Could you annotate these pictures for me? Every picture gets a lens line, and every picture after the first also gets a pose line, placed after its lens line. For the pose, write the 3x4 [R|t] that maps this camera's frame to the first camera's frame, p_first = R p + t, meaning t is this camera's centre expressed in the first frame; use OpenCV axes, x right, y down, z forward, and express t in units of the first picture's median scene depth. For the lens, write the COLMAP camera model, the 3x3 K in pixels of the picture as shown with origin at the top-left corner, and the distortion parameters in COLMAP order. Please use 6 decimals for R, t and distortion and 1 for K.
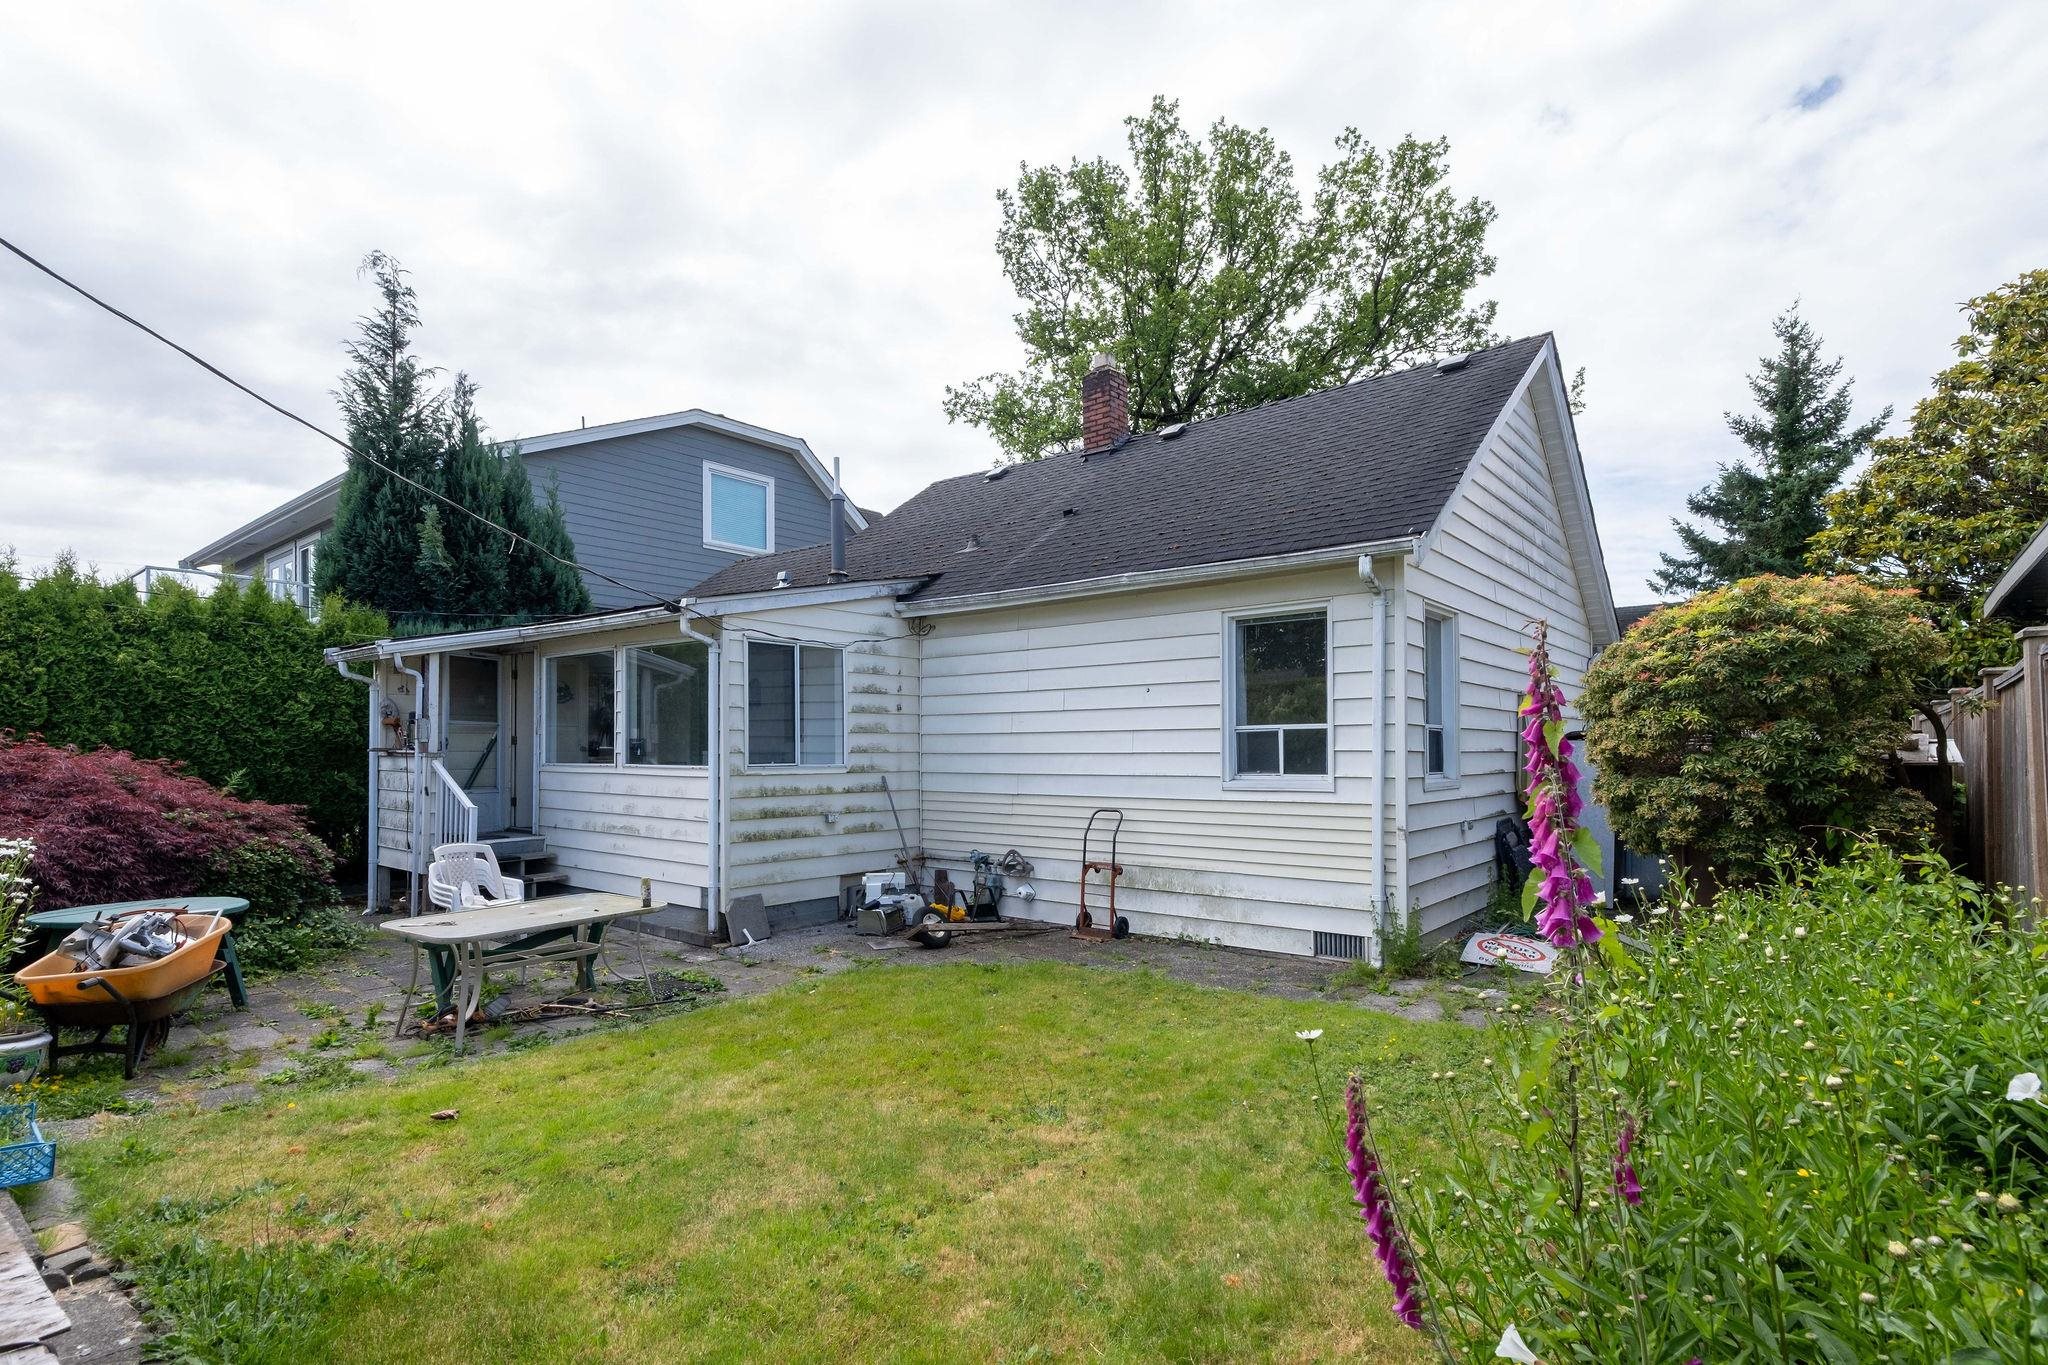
lens RADIAL K [[1008.8, 0, 952.4], [0, 1008.8, 744.2], [0, 0, 1]] dist [-0.000191, -0.003130]
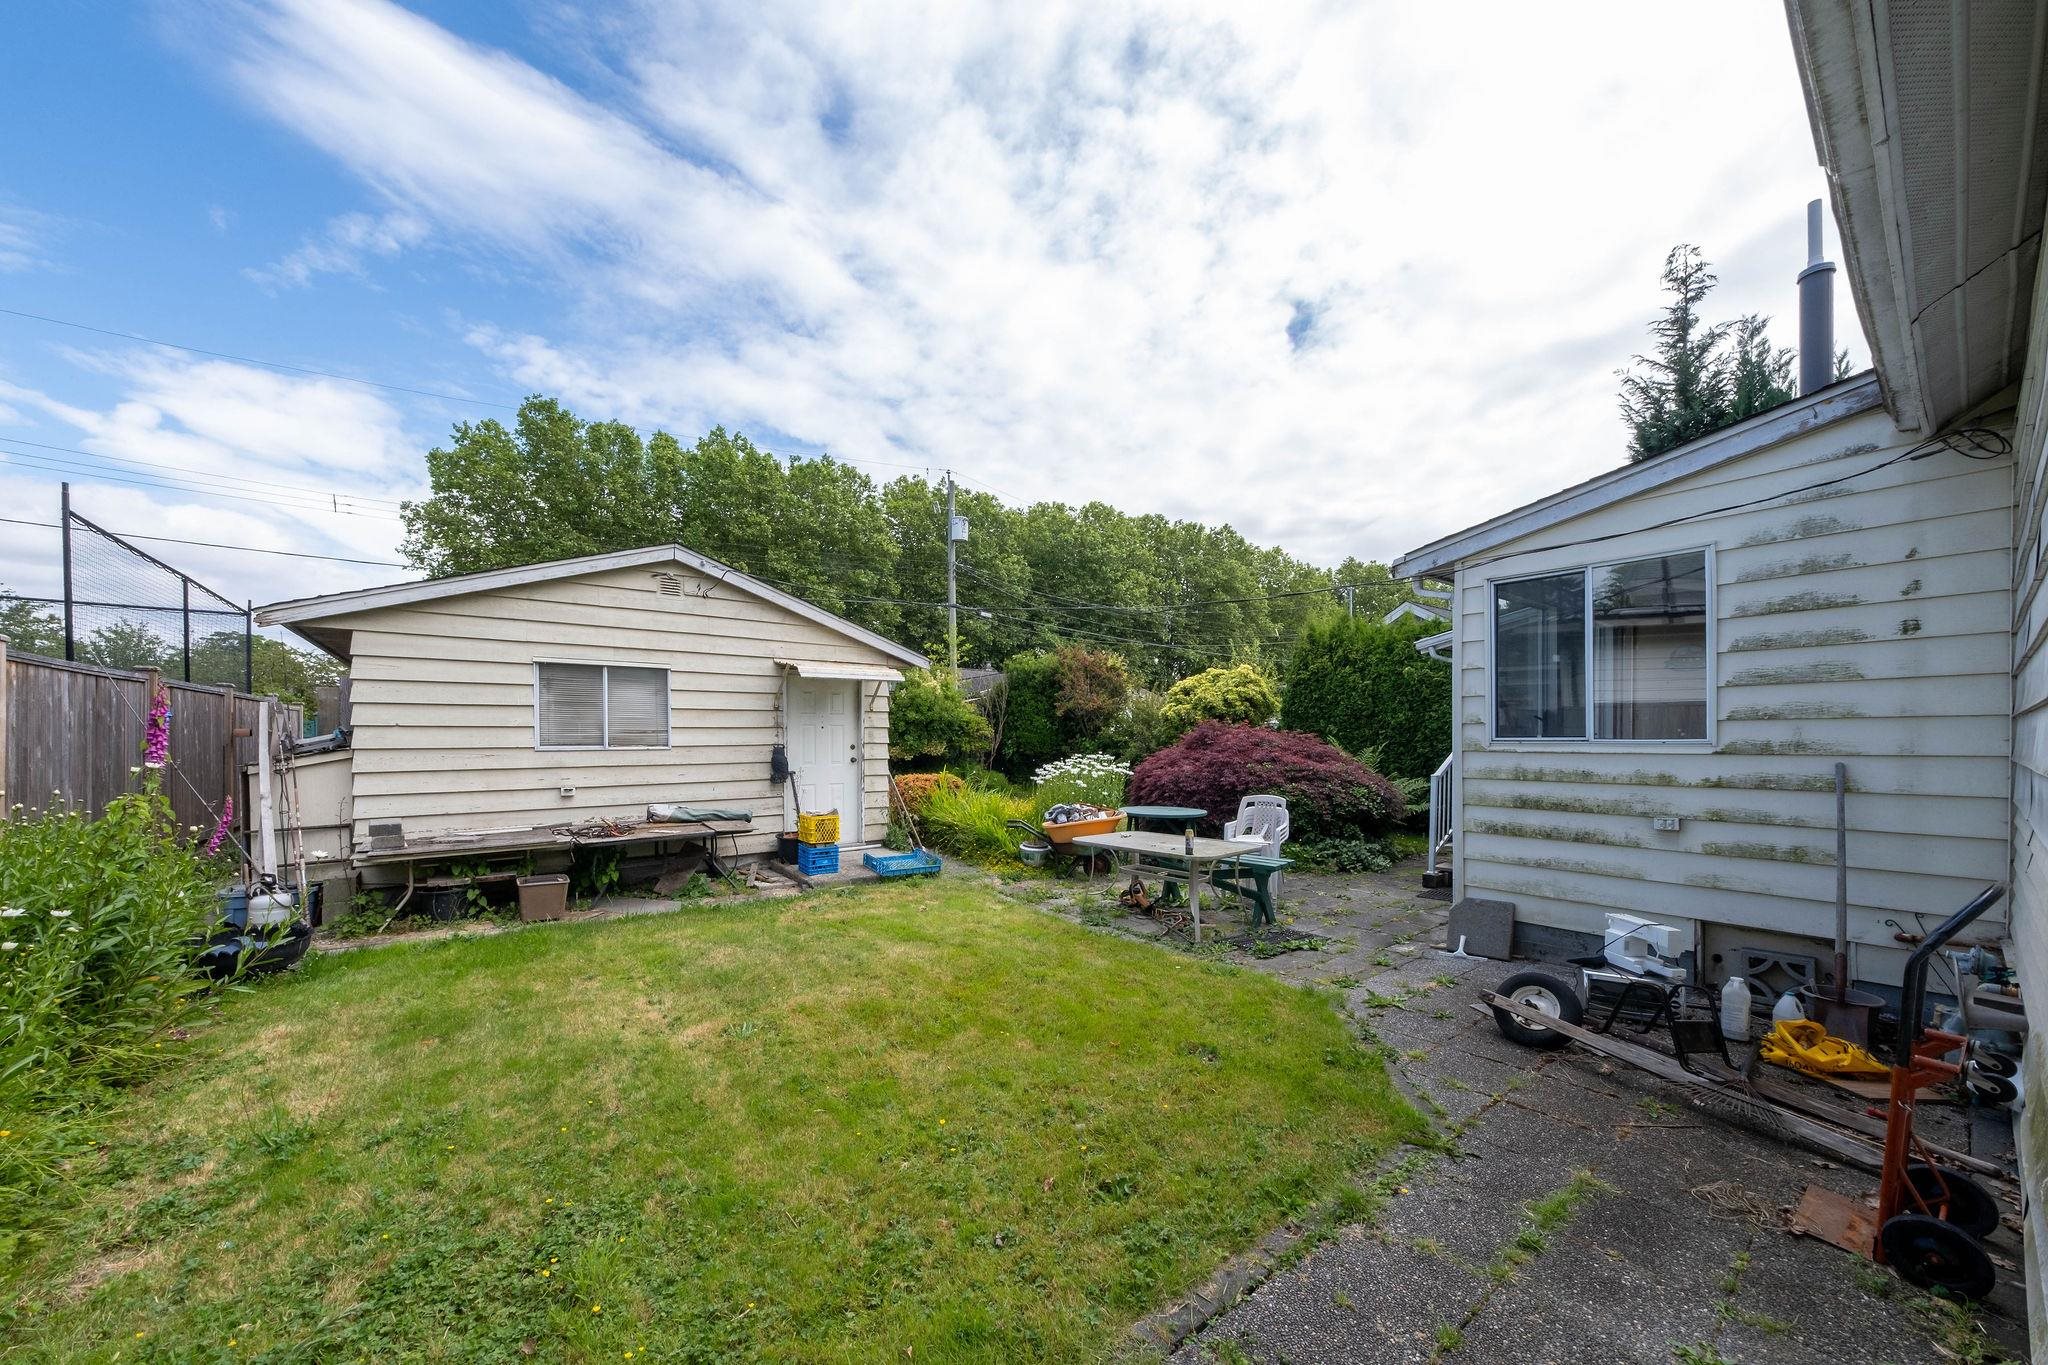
lens RADIAL K [[734.7, 0, 1056.6], [0, 734.7, 743.9], [0, 0, 1]] dist [0.002093, 0.000155]
pose [[-0.168006, 0.008528, -0.985749, 0.929804], [0.008539, 0.999938, 0.007196, 0.037503], [0.985749, -0.007208, -0.168069, 1.620095]]
